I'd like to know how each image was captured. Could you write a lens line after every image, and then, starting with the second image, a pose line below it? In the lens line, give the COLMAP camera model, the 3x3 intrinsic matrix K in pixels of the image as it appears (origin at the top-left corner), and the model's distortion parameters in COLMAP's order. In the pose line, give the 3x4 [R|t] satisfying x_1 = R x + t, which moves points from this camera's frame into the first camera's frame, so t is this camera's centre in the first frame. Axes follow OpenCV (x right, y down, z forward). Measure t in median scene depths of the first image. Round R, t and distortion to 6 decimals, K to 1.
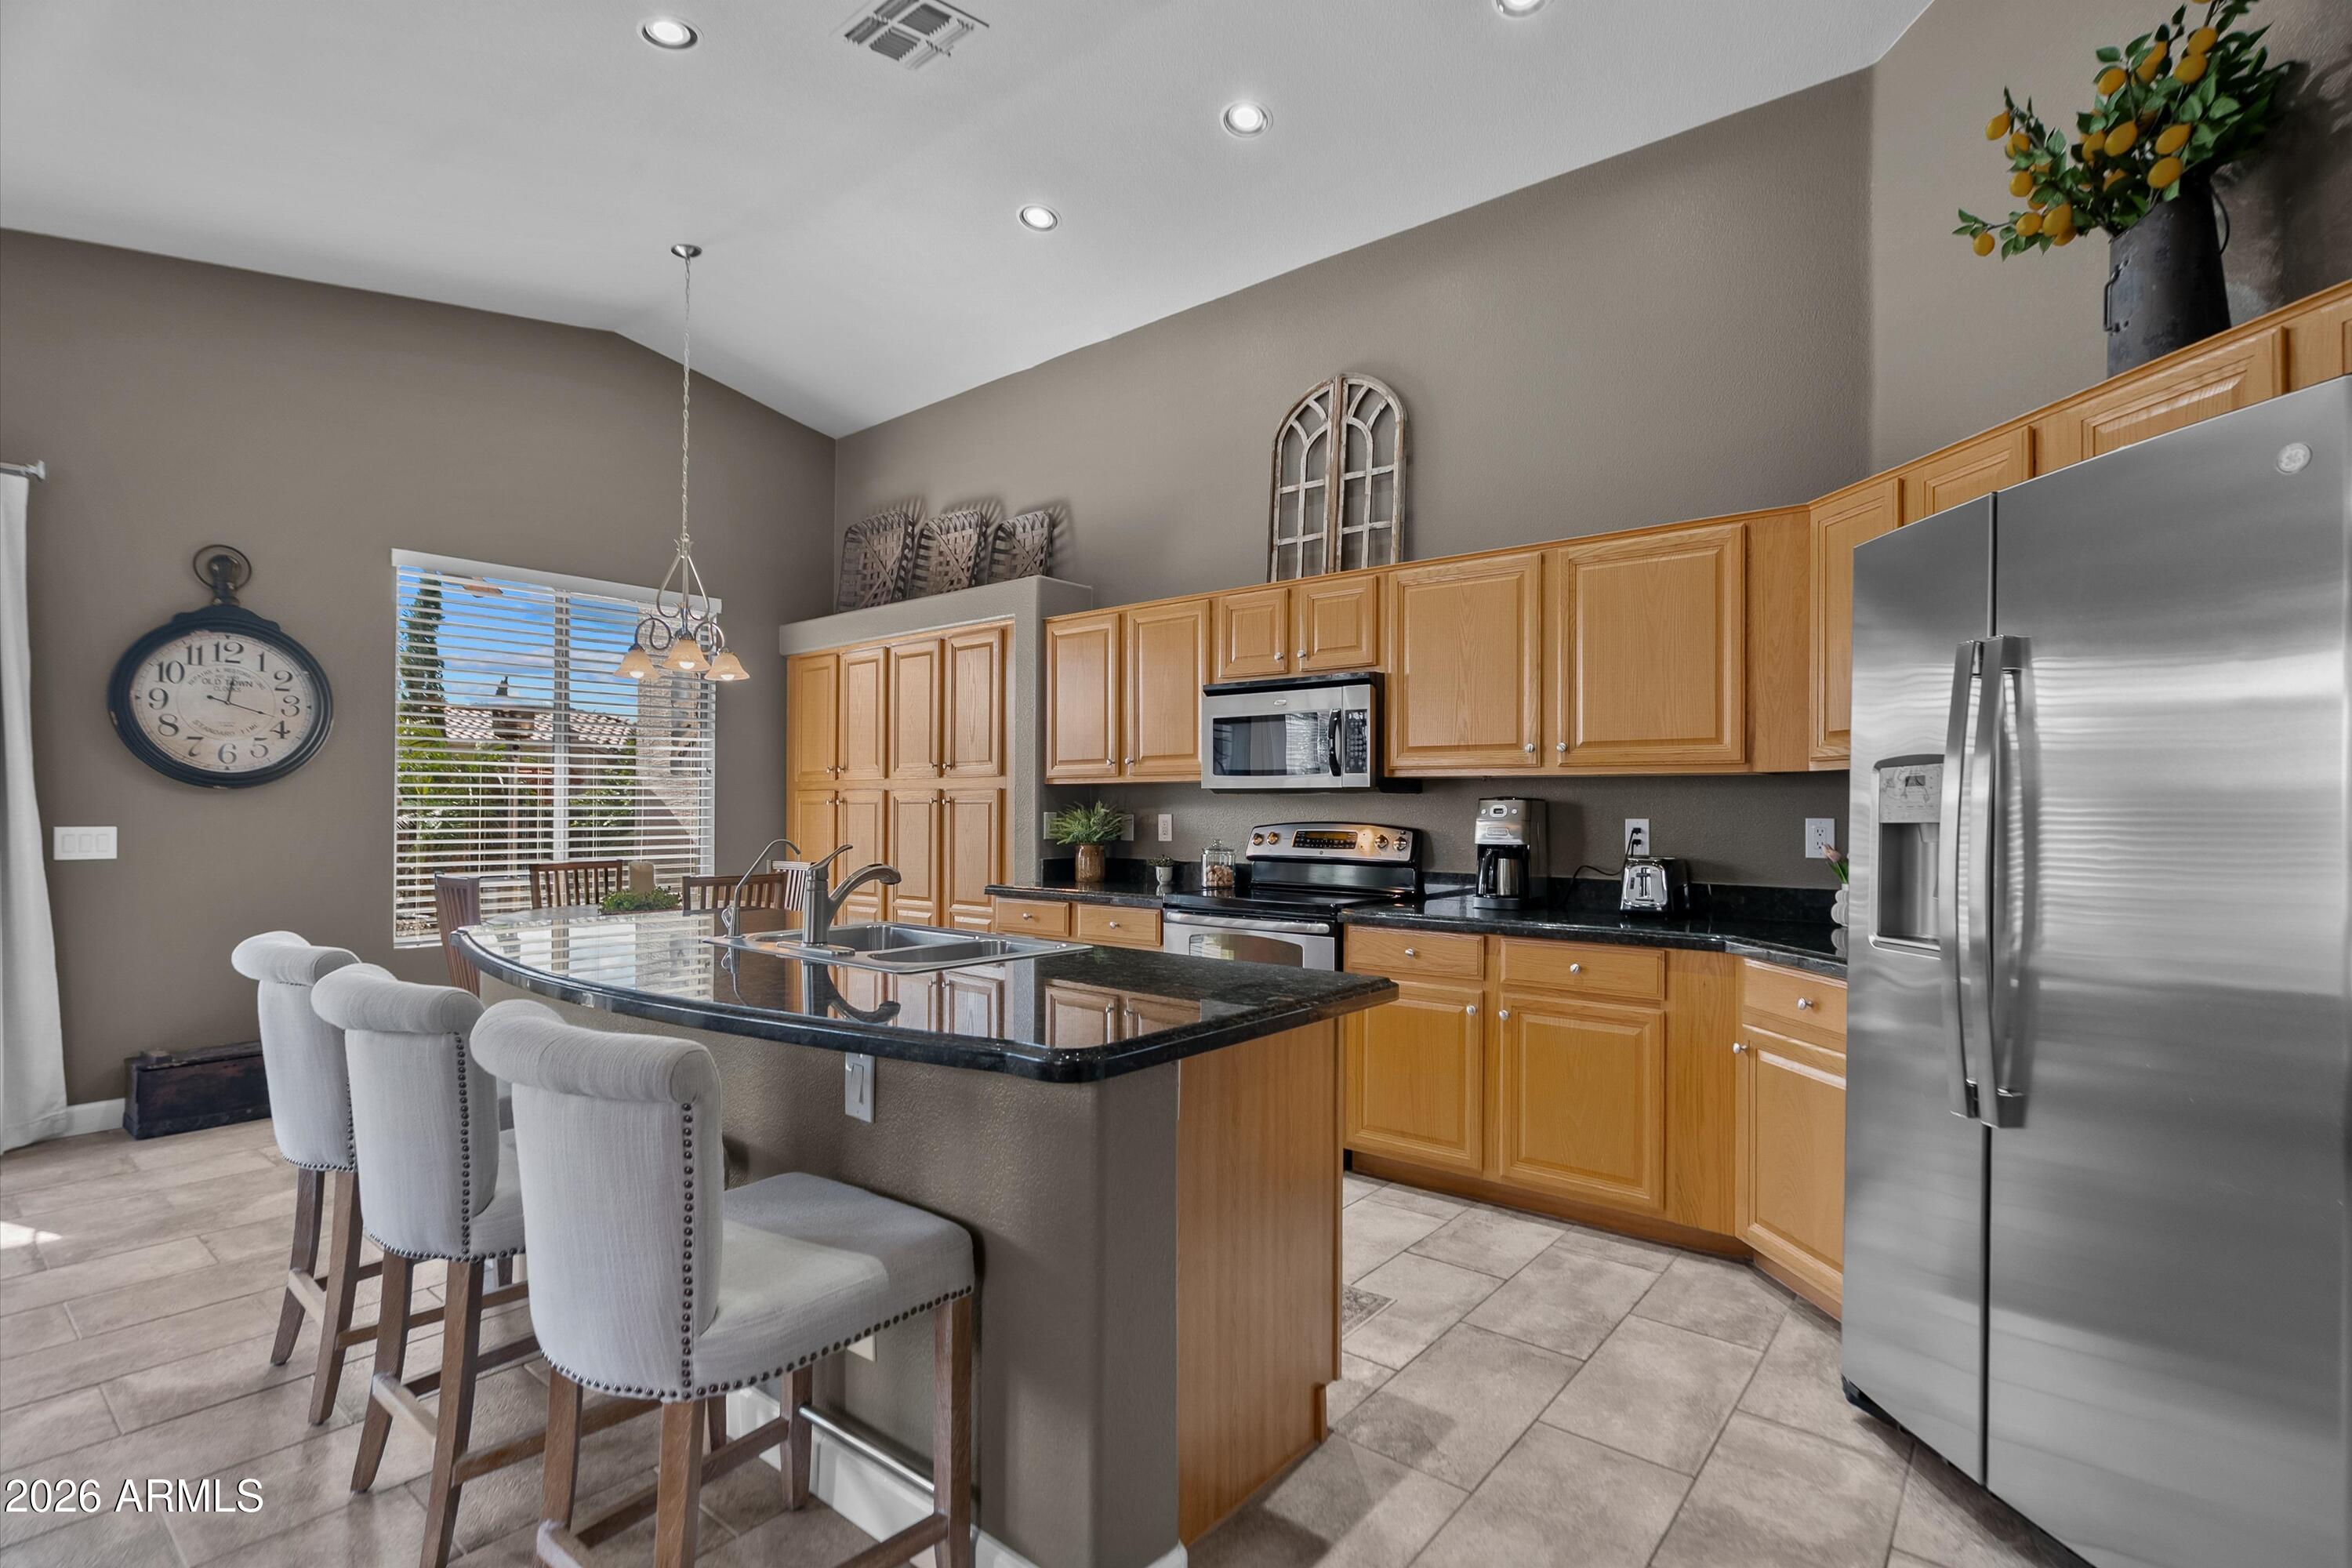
lens RADIAL K [[1094.6, 0, 1145.7], [0, 1094.6, 787.6], [0, 0, 1]] dist [-0.011918, 0.005478]
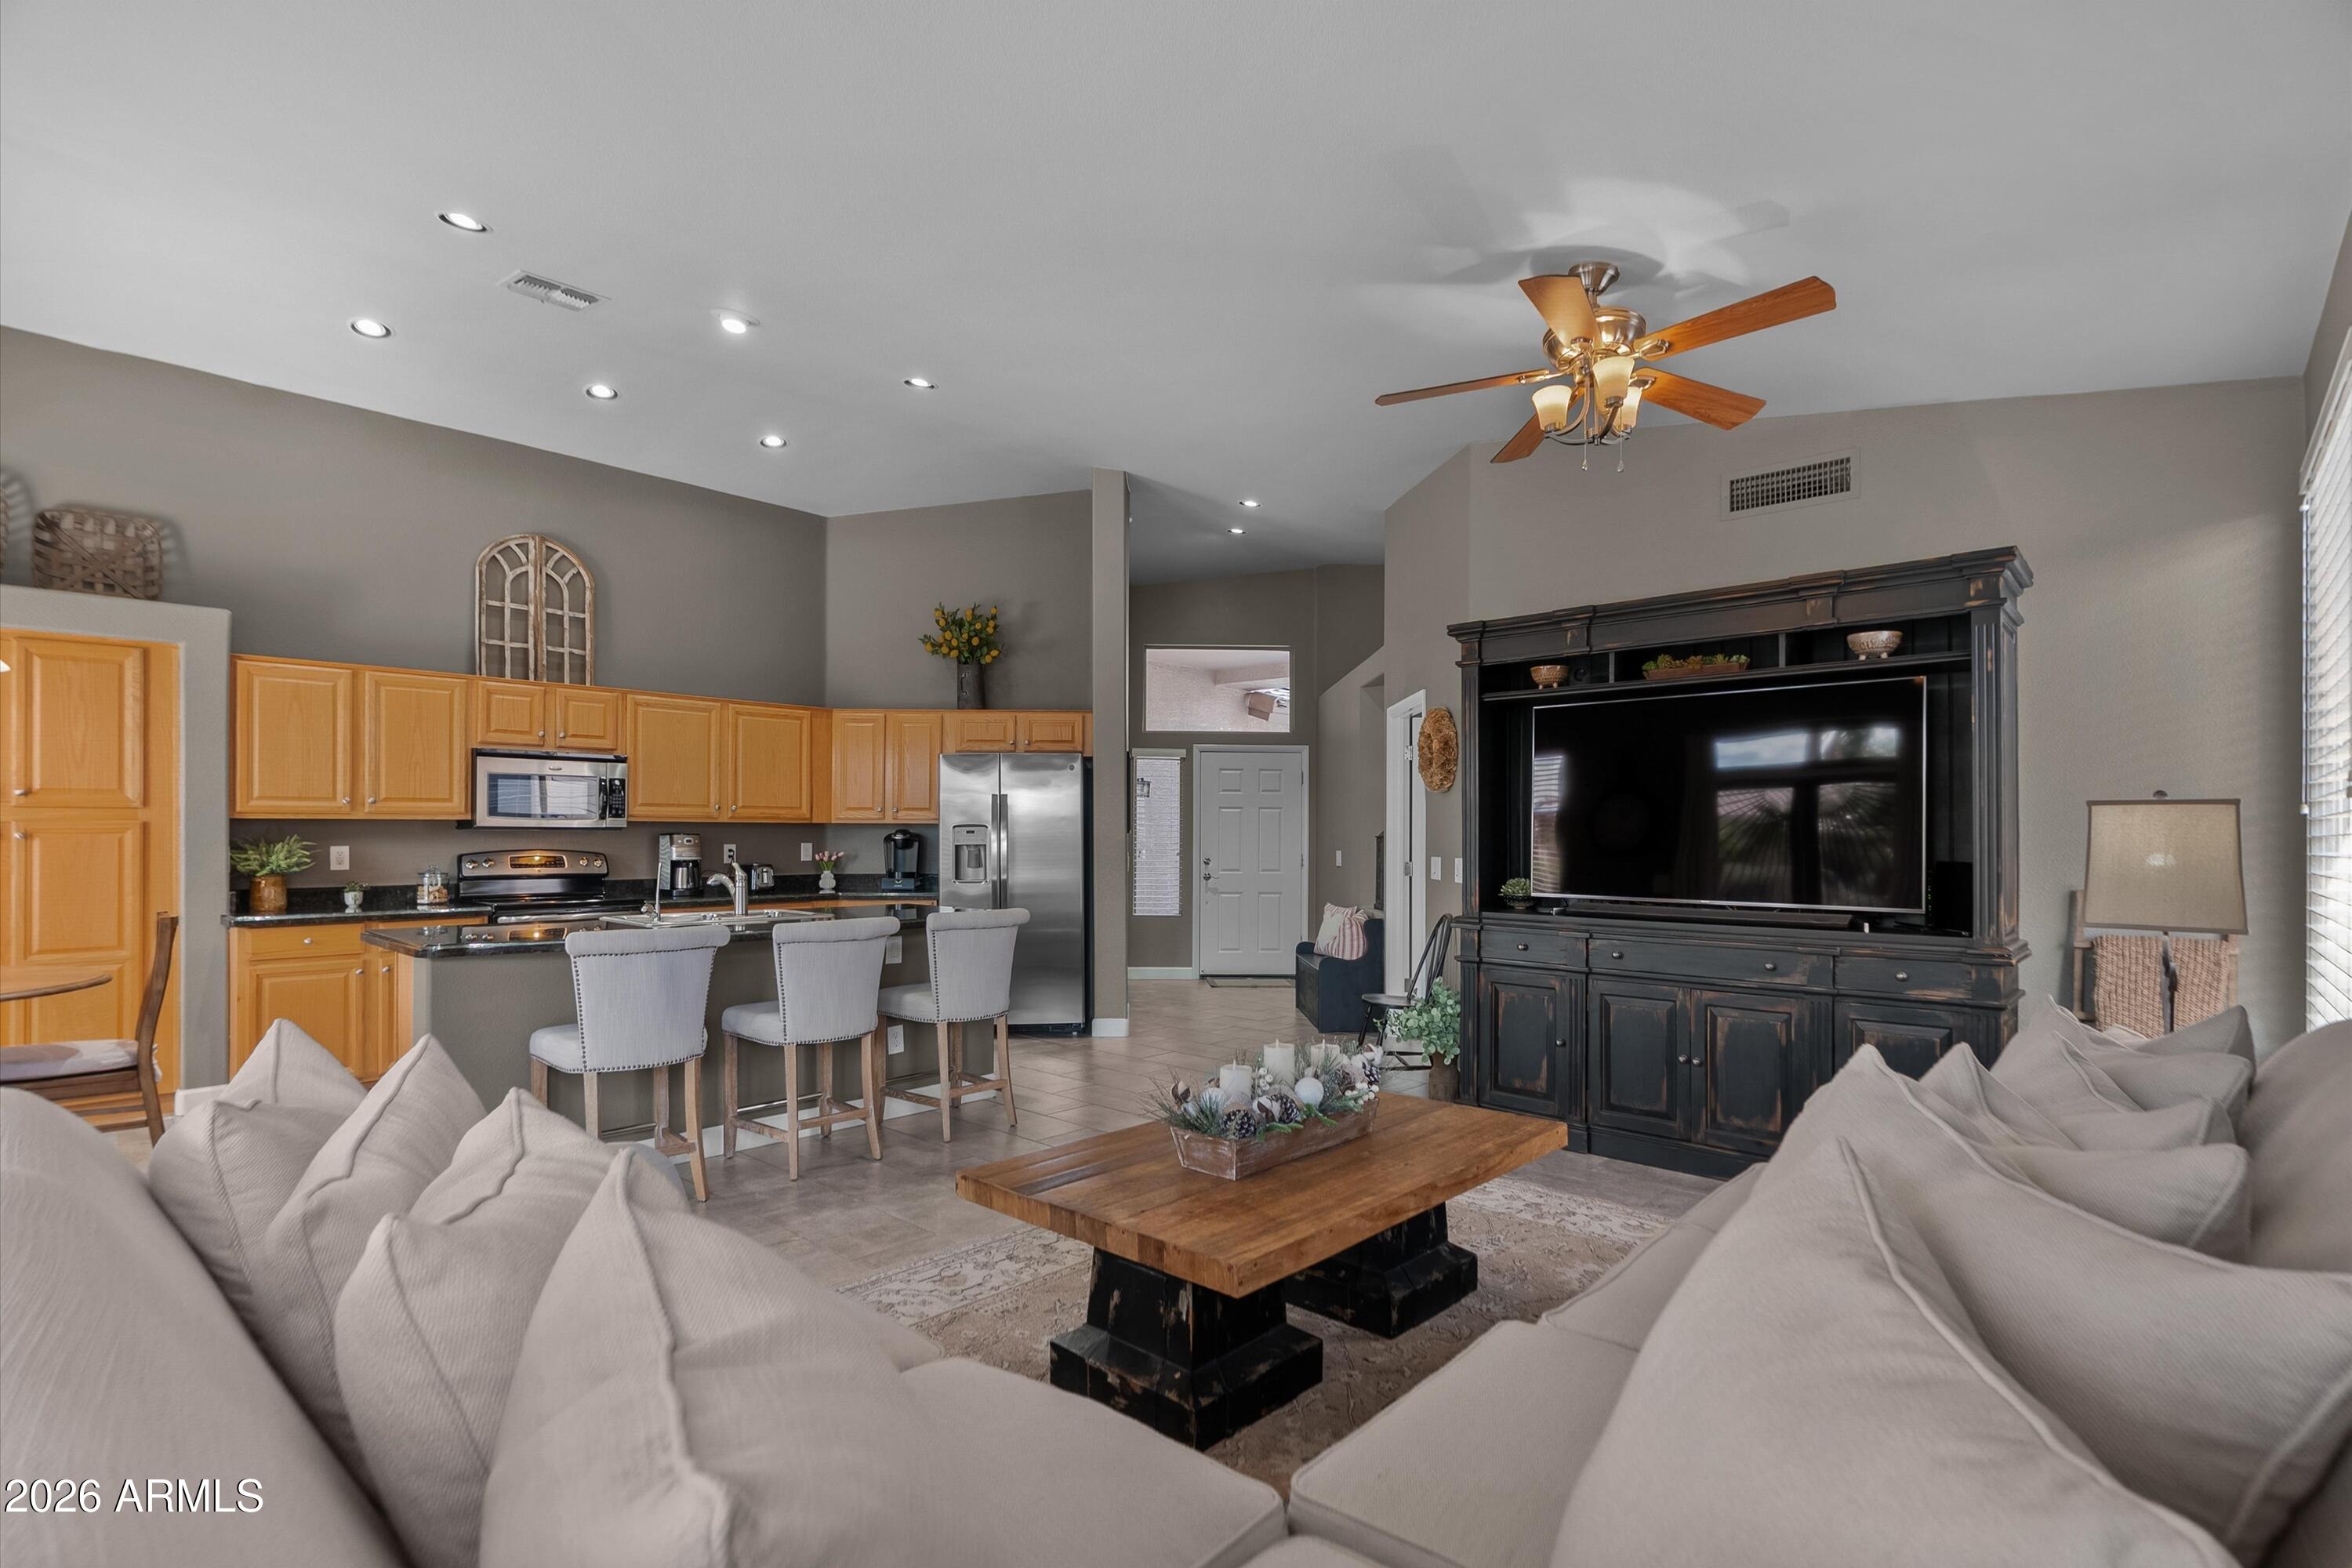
lens RADIAL K [[1134.0, 0, 1220.4], [0, 1134.0, 829.6], [0, 0, 1]] dist [-0.018374, 0.008401]
pose [[0.043806, 0.005333, 0.999026, -1.233590], [-0.016662, 0.999851, -0.004607, -0.003008], [-0.998901, -0.016444, 0.043888, 0.043260]]
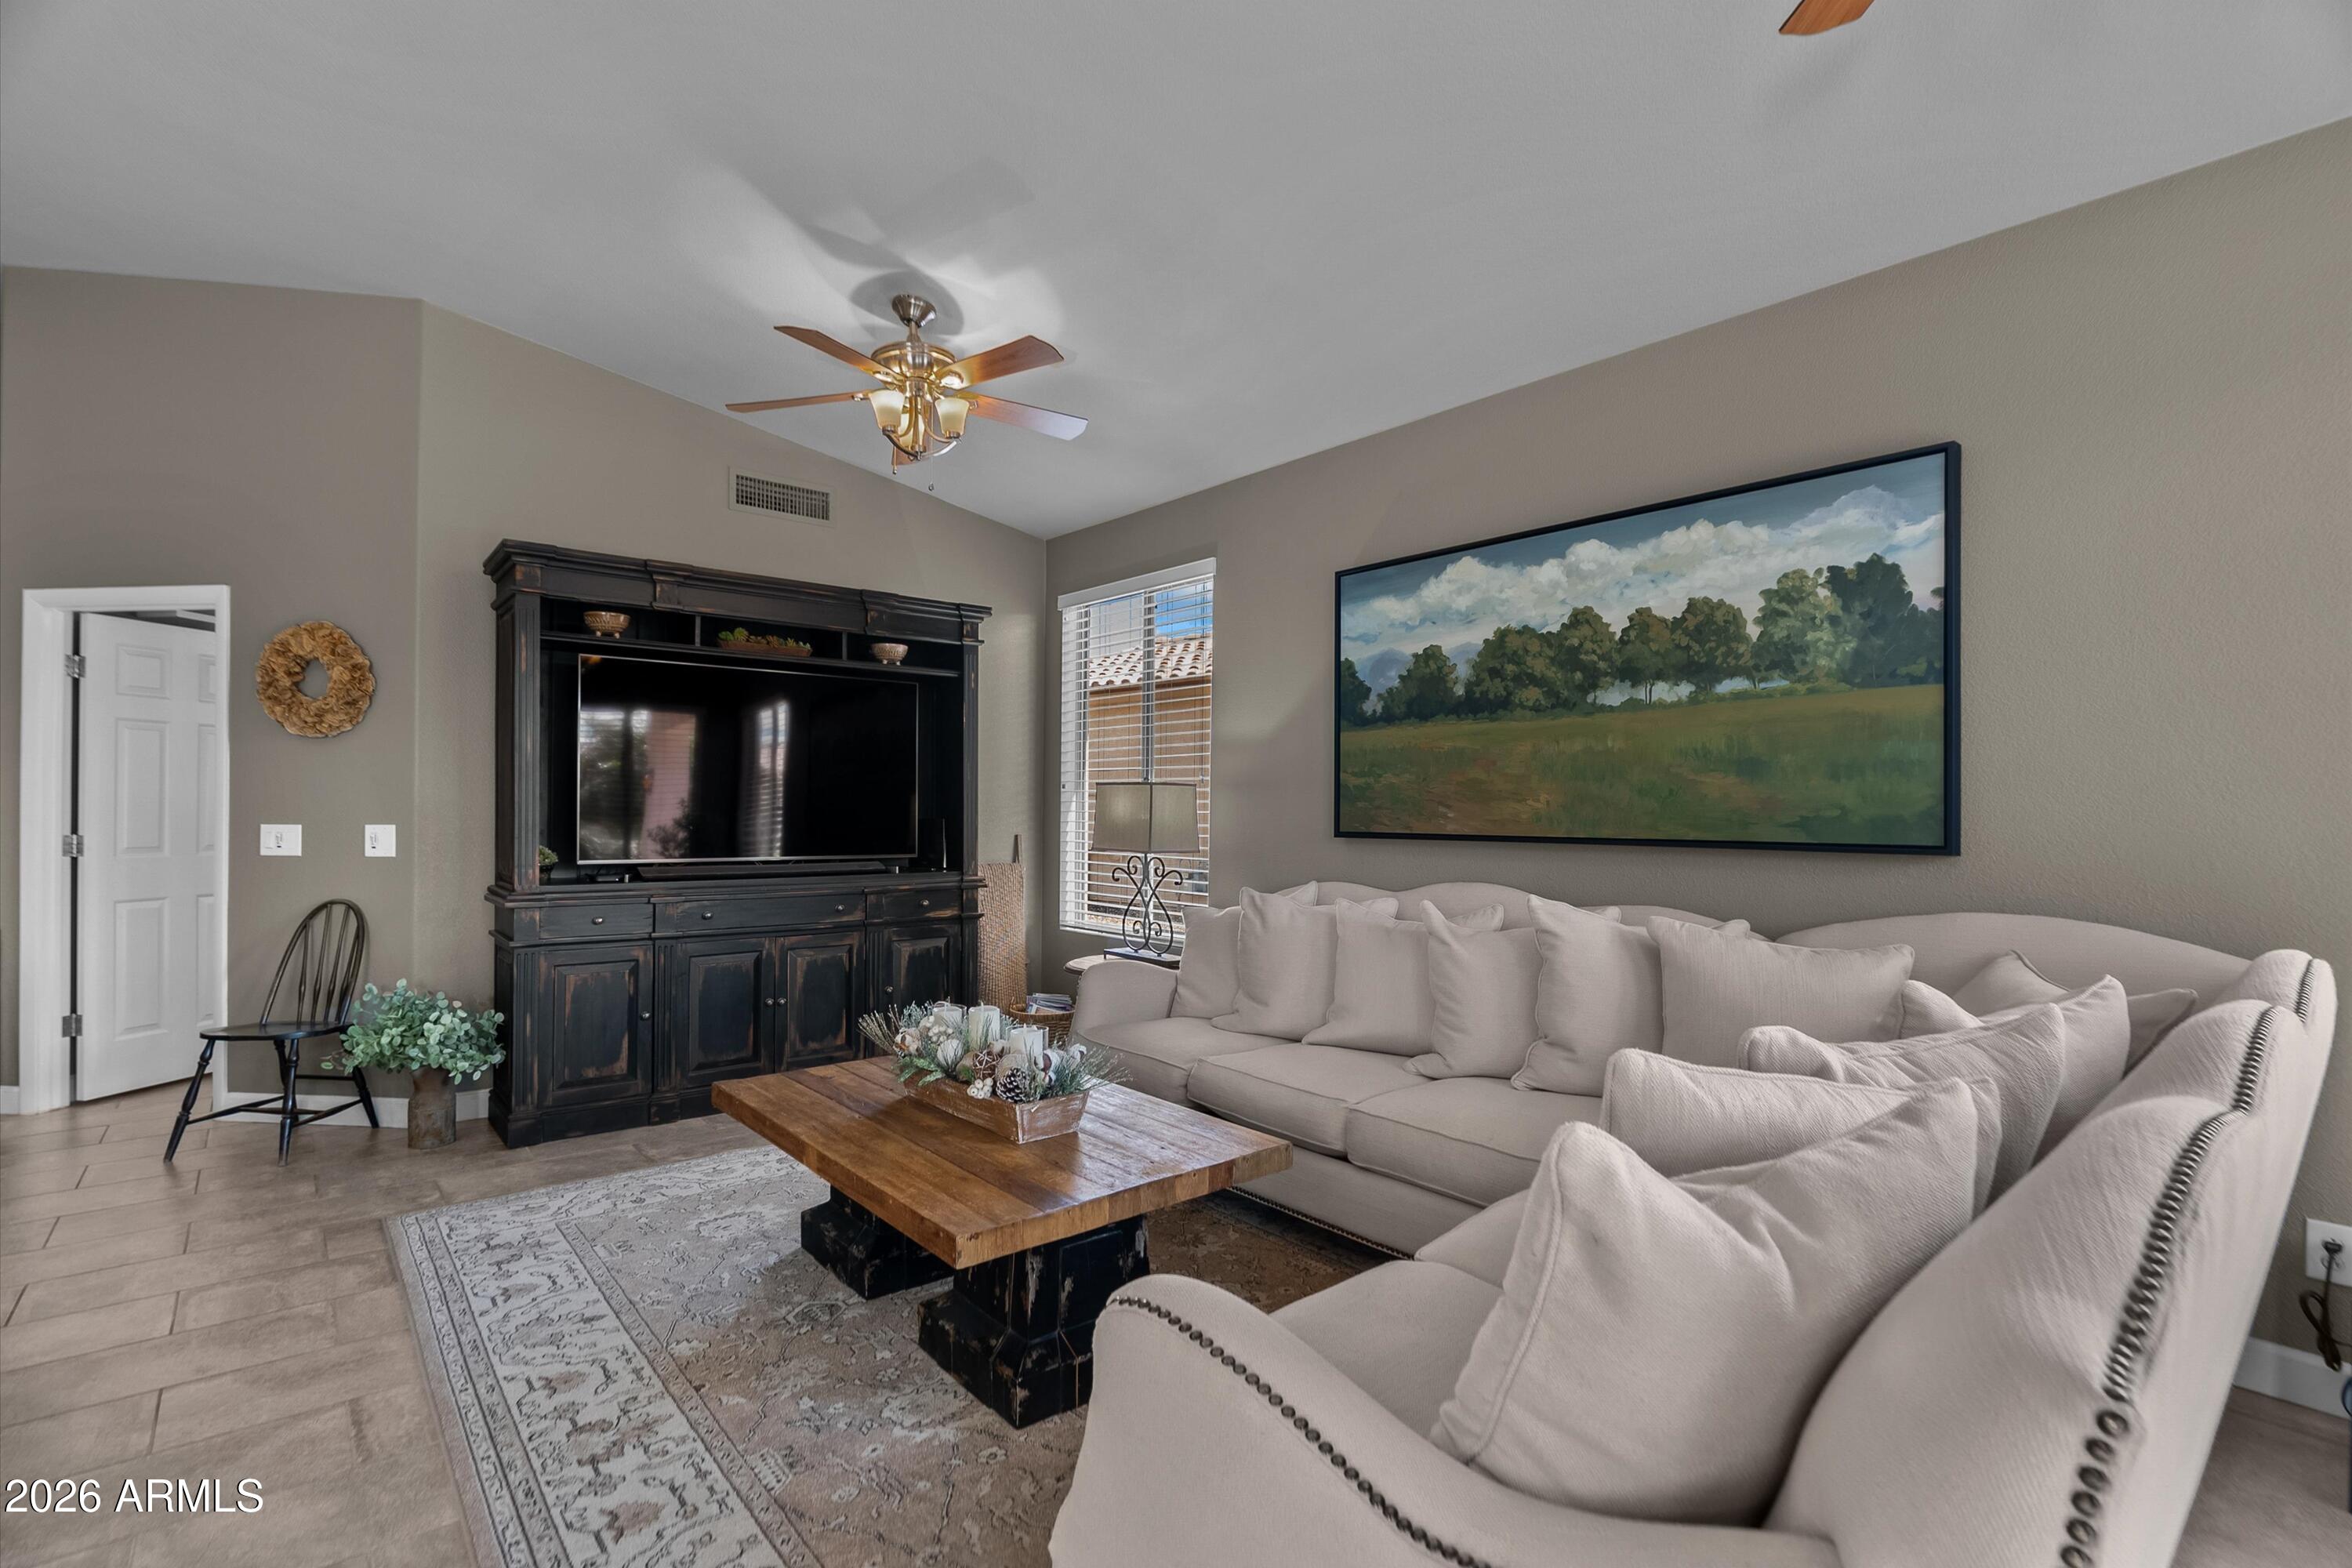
lens RADIAL K [[1094.6, 0, 1162.5], [0, 1094.6, 800.6], [0, 0, 1]] dist [-0.011918, 0.005478]
pose [[-0.983297, -0.004484, 0.181950, -0.790446], [-0.008633, 0.999720, -0.022021, 0.012914], [-0.181801, -0.023224, -0.983061, 0.637685]]
